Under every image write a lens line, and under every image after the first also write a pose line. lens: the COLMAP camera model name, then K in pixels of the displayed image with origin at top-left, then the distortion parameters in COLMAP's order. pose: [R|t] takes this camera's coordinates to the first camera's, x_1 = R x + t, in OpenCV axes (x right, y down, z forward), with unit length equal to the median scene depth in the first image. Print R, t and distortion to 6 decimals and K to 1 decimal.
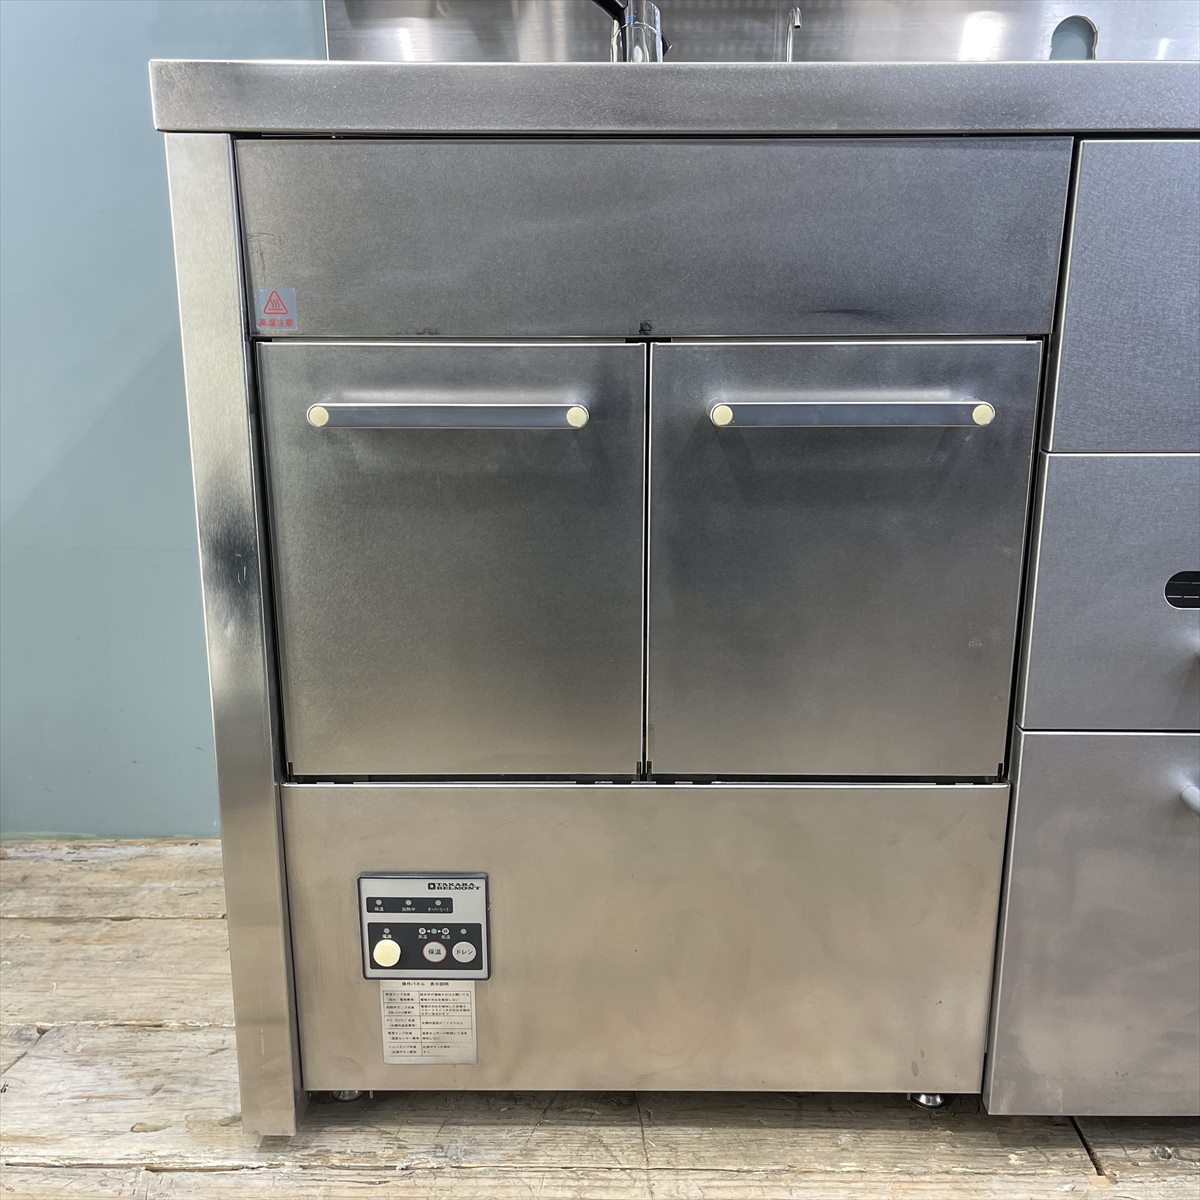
lens RADIAL K [[1220.2, 0, 604.6], [0, 1220.2, 590.9], [0, 0, 1]] dist [0.023593, 0.000000]
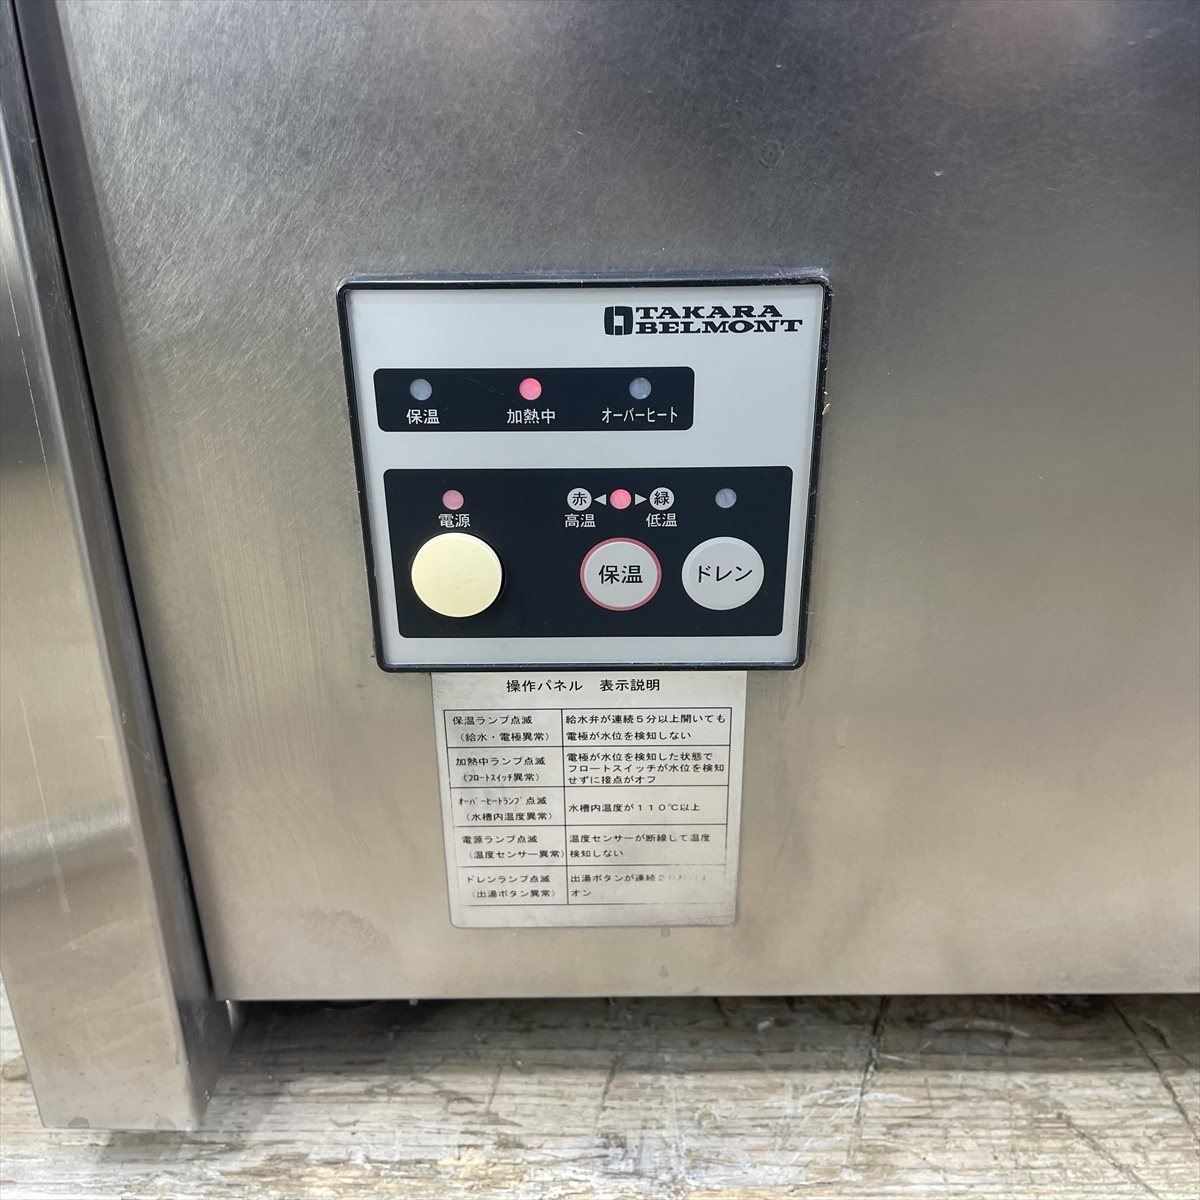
lens RADIAL K [[1220.2, 0, 601.1], [0, 1220.2, 611.6], [0, 0, 1]] dist [0.023593, 0.000000]
pose [[0.999925, -0.012262, 0.000735, -0.141098], [0.011927, 0.983444, 0.180817, 0.246933], [-0.002940, -0.180795, 0.983516, 0.701637]]
